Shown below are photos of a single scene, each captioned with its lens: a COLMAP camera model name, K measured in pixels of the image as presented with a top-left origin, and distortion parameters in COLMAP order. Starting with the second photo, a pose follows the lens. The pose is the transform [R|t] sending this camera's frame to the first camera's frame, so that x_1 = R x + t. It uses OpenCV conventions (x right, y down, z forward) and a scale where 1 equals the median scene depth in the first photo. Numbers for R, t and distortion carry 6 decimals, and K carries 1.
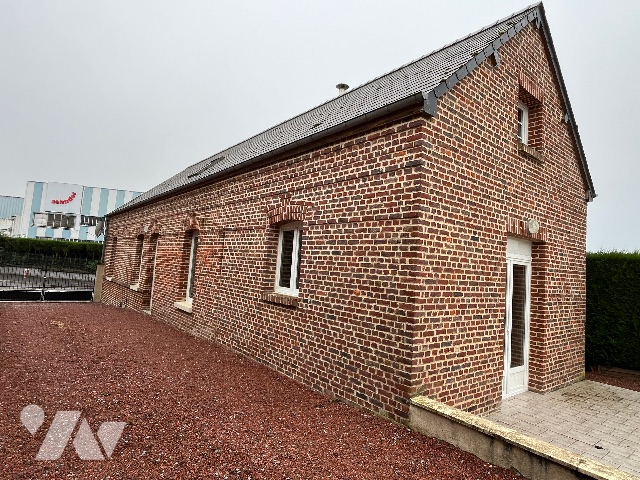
lens RADIAL K [[360.2, 0, 320.8], [0, 360.2, 234.6], [0, 0, 1]] dist [0.027513, -0.000129]
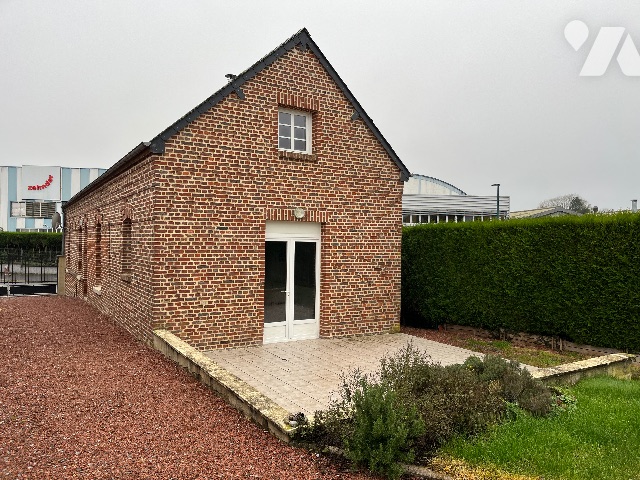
lens RADIAL K [[480.5, 0, 320.1], [0, 480.5, 243.1], [0, 0, 1]] dist [0.074150, 0.000580]
pose [[0.988932, -0.056483, -0.137196, 0.530974], [0.067999, 0.994412, 0.080755, -0.029008], [0.131868, -0.089191, 0.987247, -0.422279]]
